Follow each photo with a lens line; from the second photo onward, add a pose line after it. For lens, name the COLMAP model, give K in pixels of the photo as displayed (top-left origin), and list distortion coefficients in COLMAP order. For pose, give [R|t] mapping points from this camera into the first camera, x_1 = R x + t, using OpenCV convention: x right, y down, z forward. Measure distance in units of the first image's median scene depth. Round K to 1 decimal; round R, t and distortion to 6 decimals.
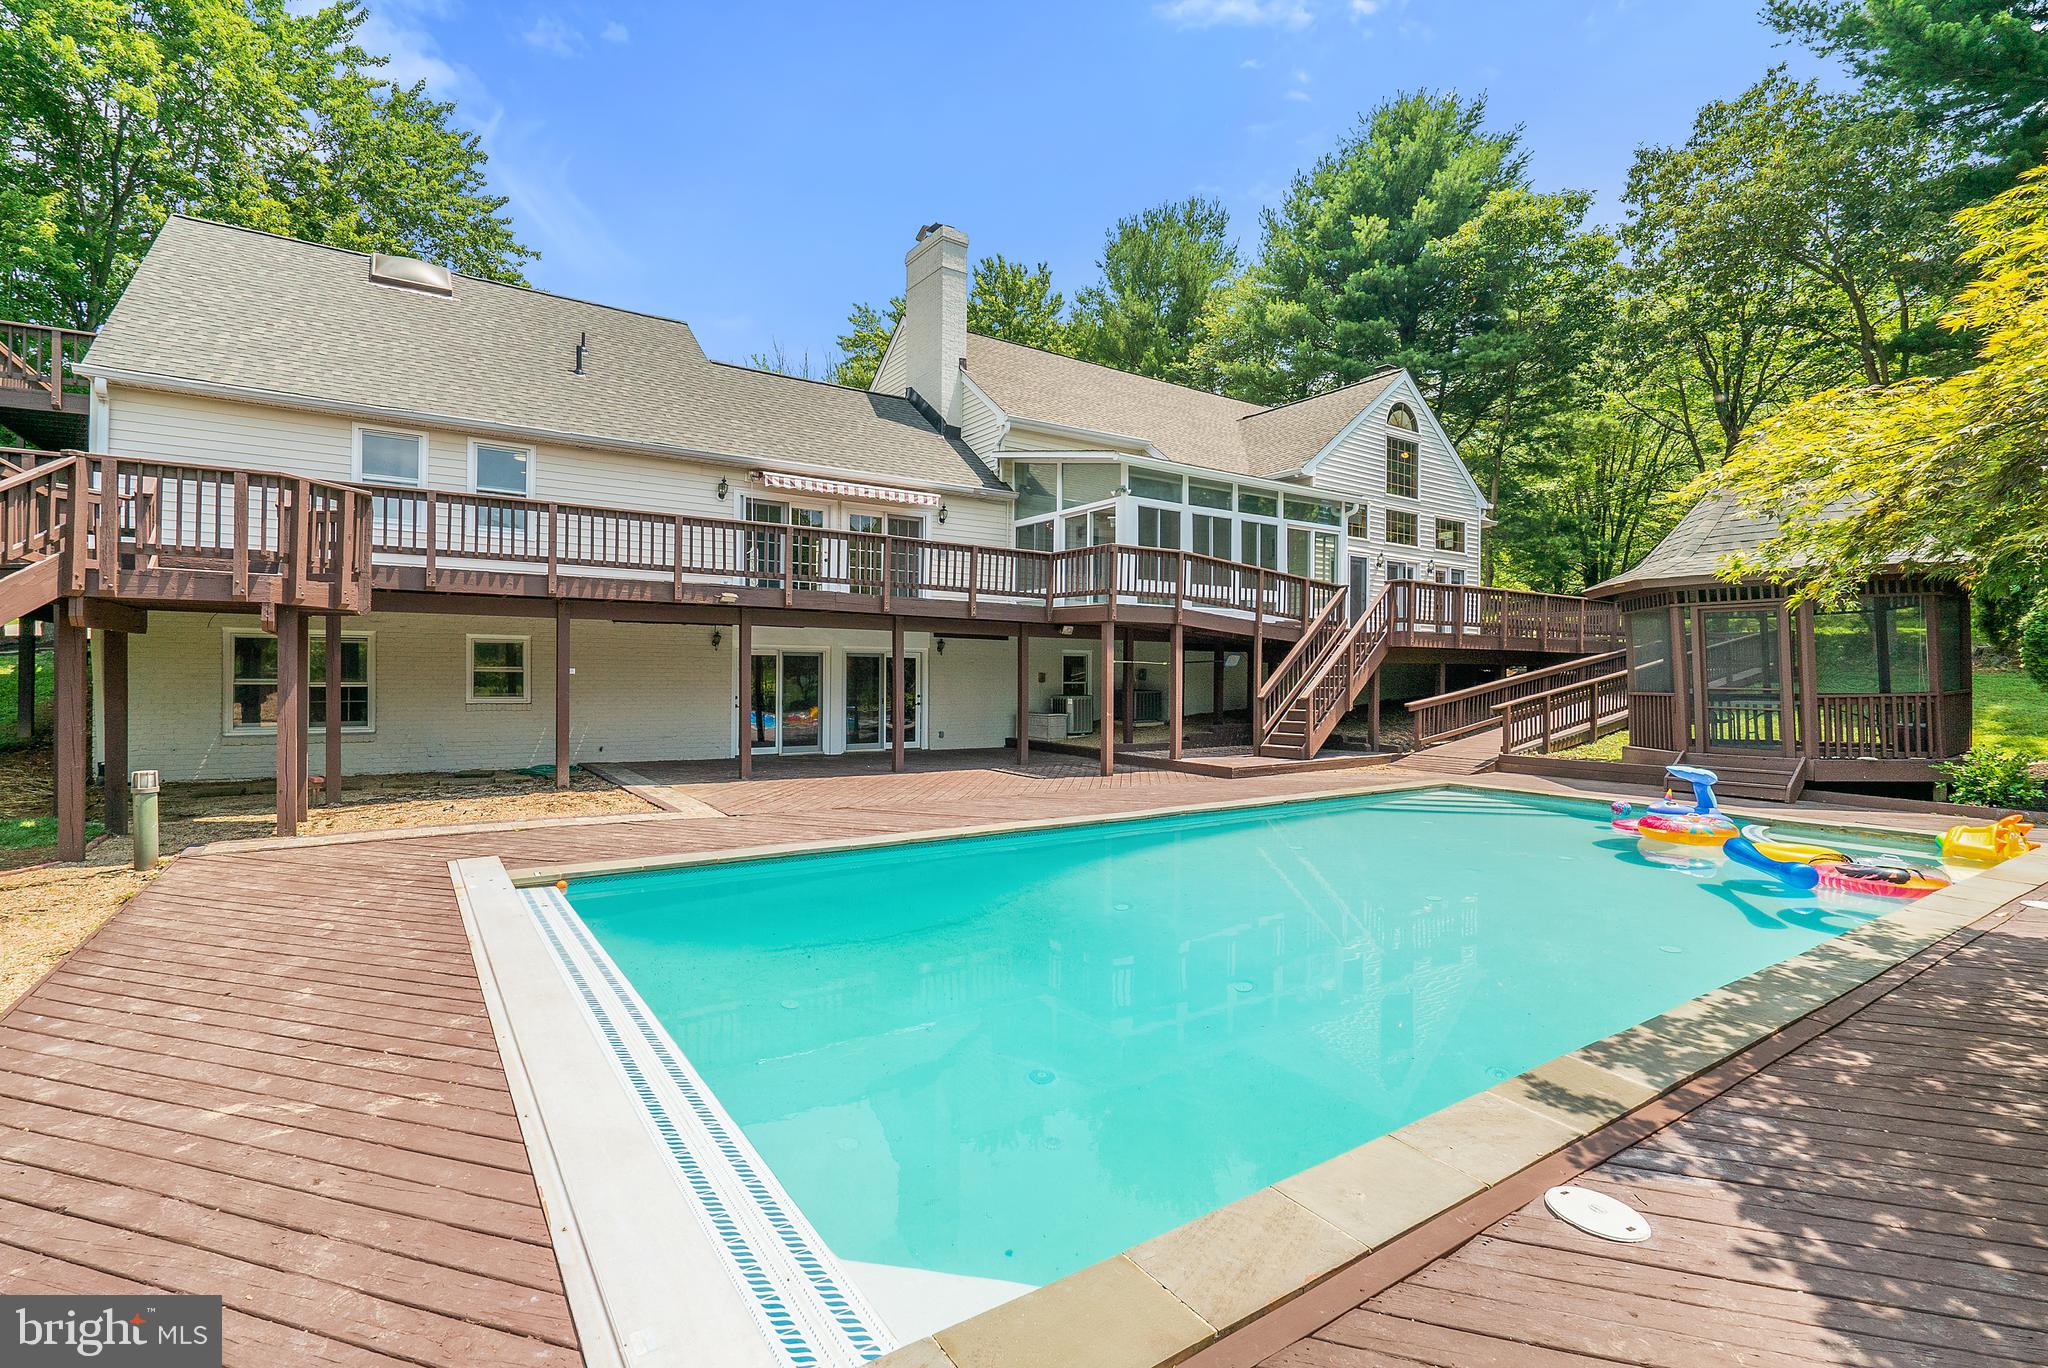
lens RADIAL K [[930.7, 0, 1027.0], [0, 930.7, 666.2], [0, 0, 1]] dist [0.000109, 0.001223]
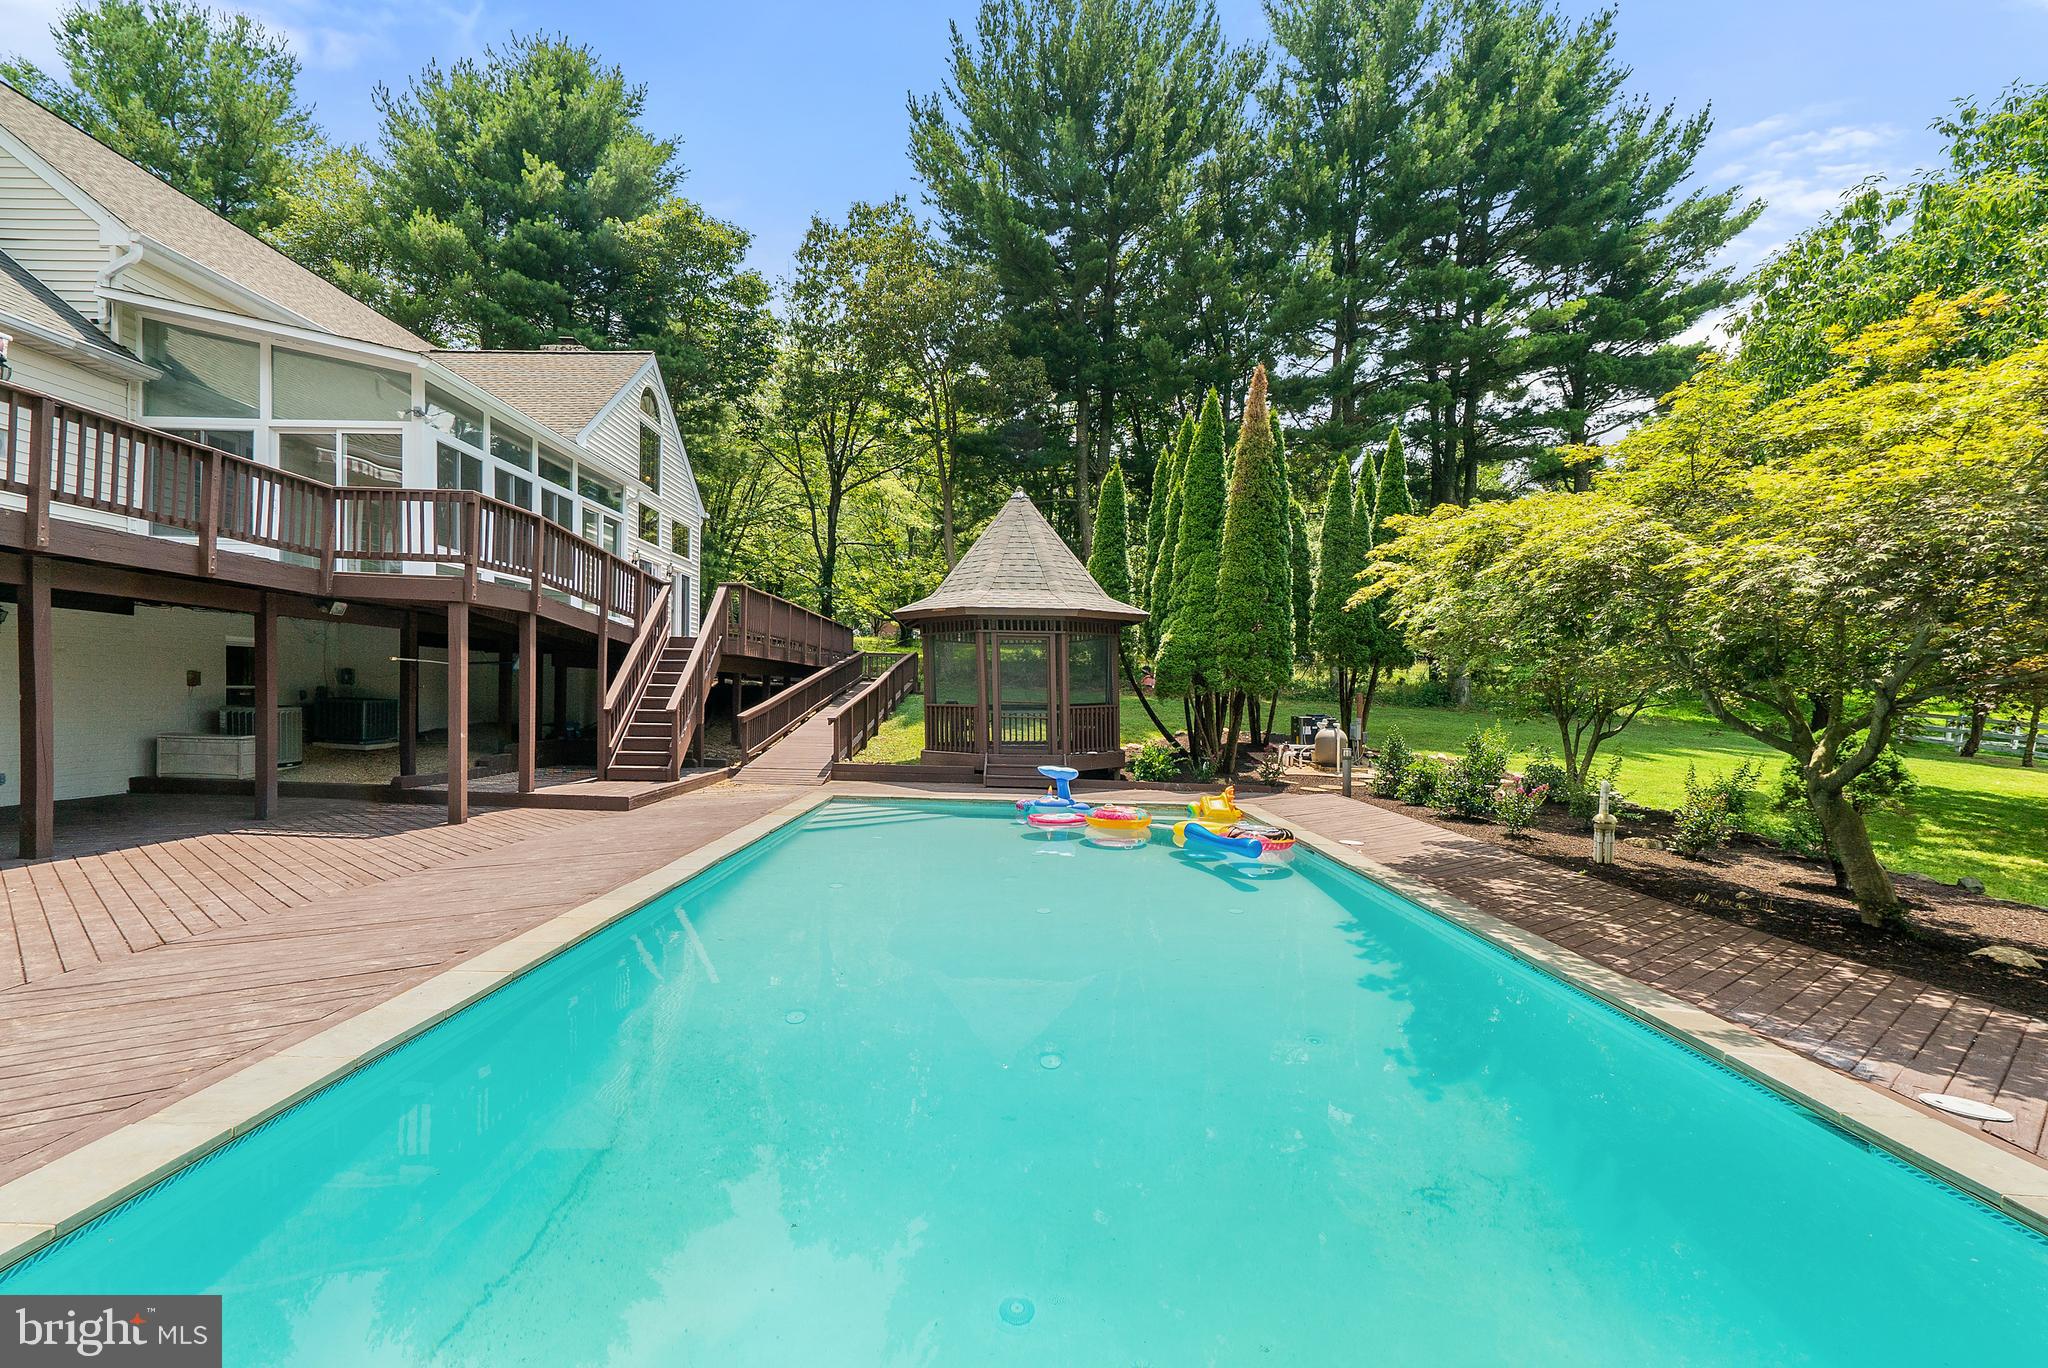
lens RADIAL K [[930.7, 0, 970.9], [0, 930.7, 719.9], [0, 0, 1]] dist [0.000109, 0.001223]
pose [[0.594924, -0.014483, 0.803651, -0.178281], [-0.030337, 0.998721, 0.040457, 0.000124], [-0.803209, -0.048449, 0.593724, 0.195949]]
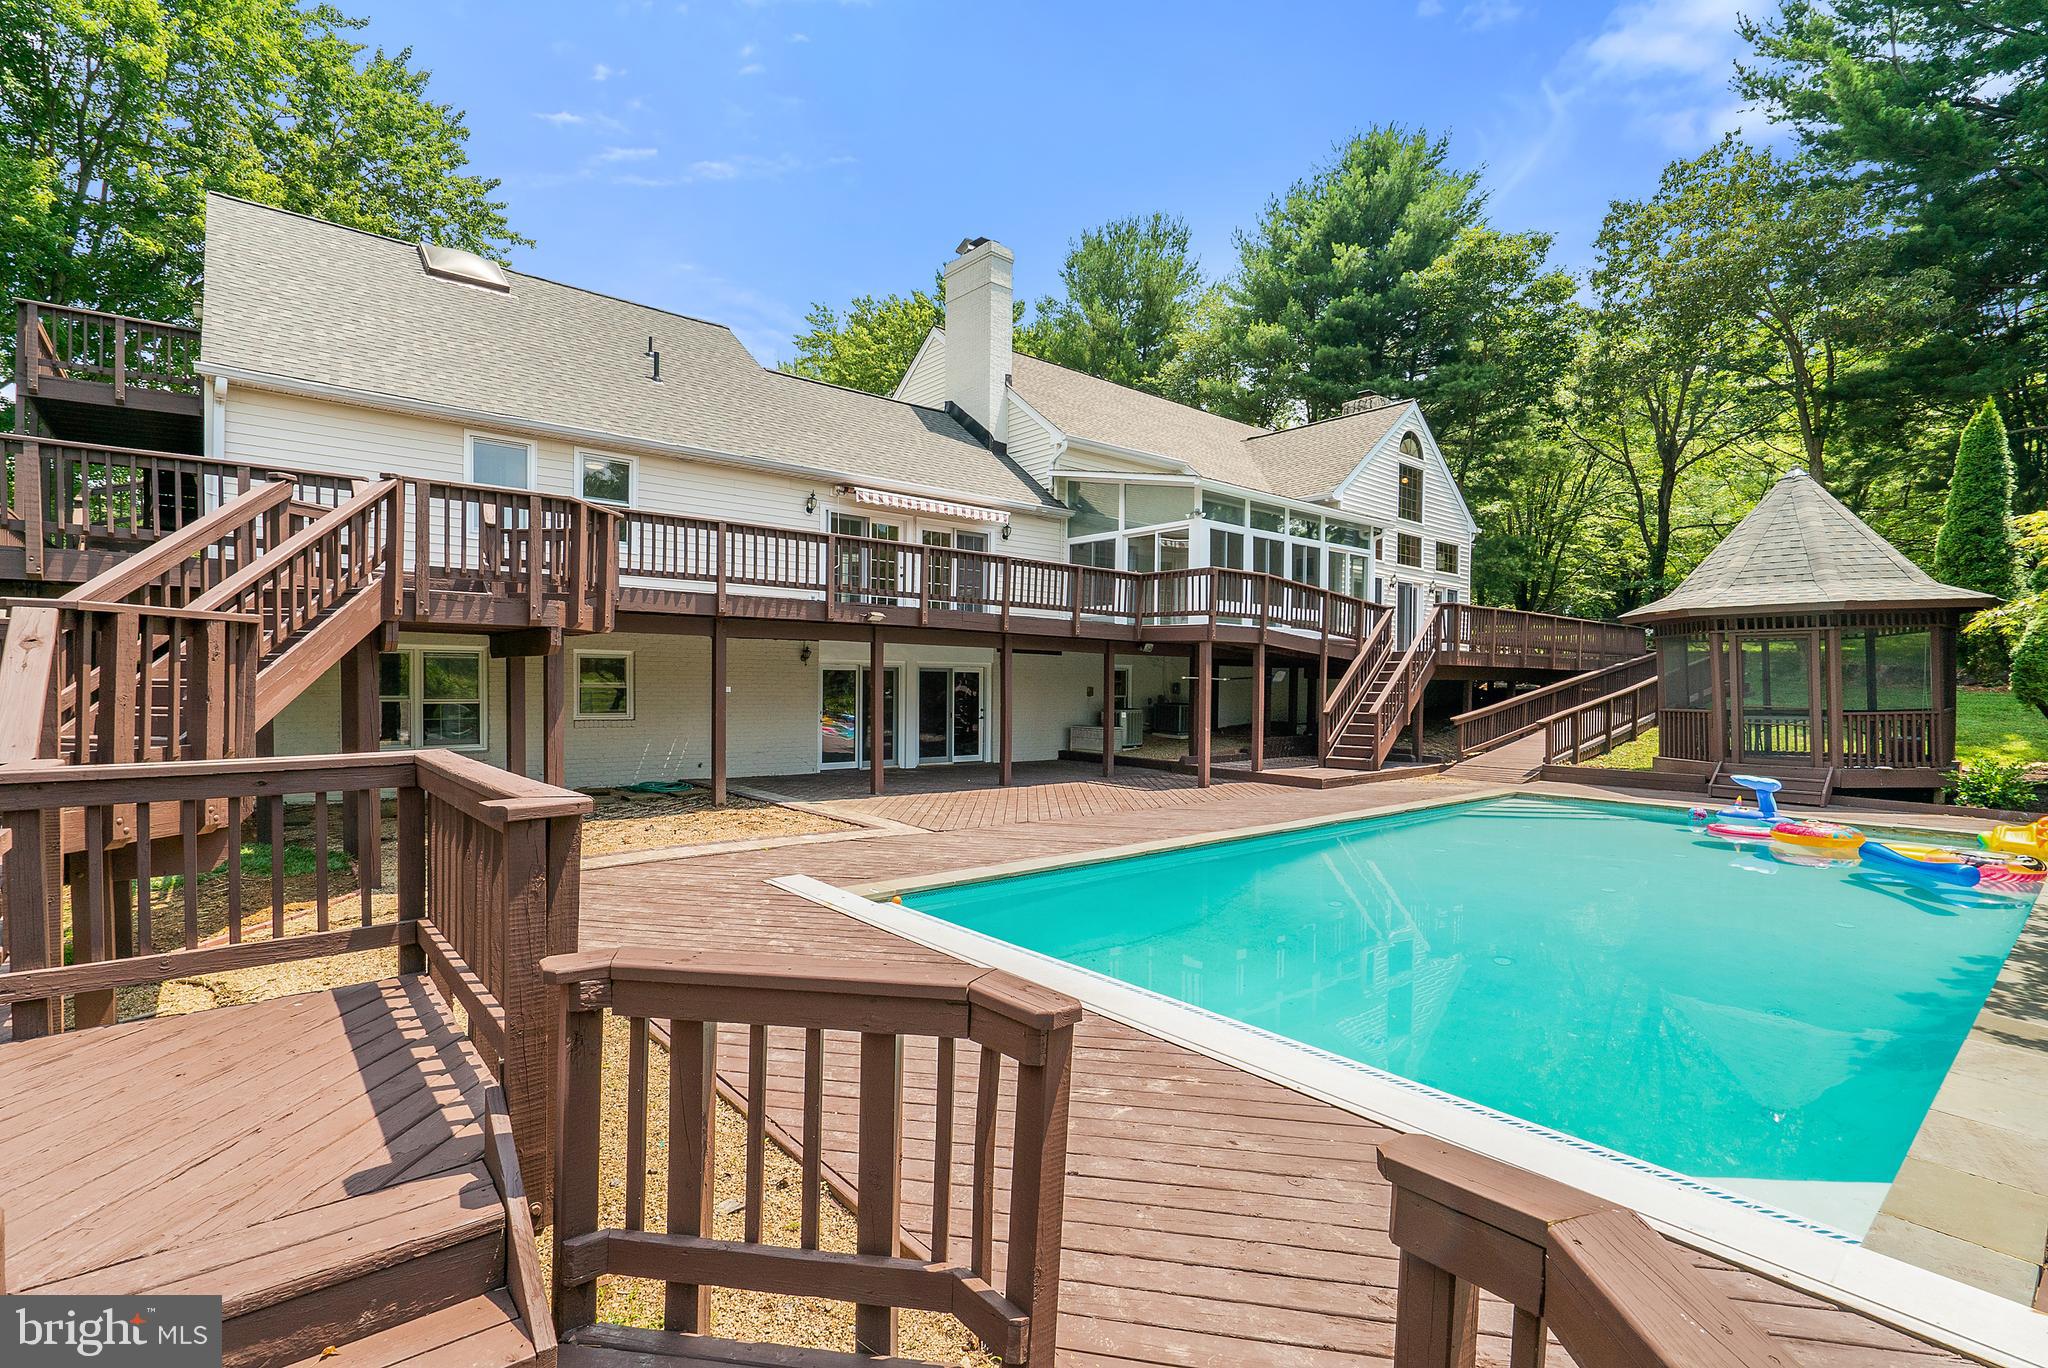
lens RADIAL K [[930.7, 0, 1026.4], [0, 930.7, 700.8], [0, 0, 1]] dist [0.000109, 0.001223]
pose [[0.994324, 0.001476, 0.106381, -0.163469], [-0.004899, 0.999478, 0.031926, -0.009291], [-0.106278, -0.032266, 0.993813, -0.019580]]
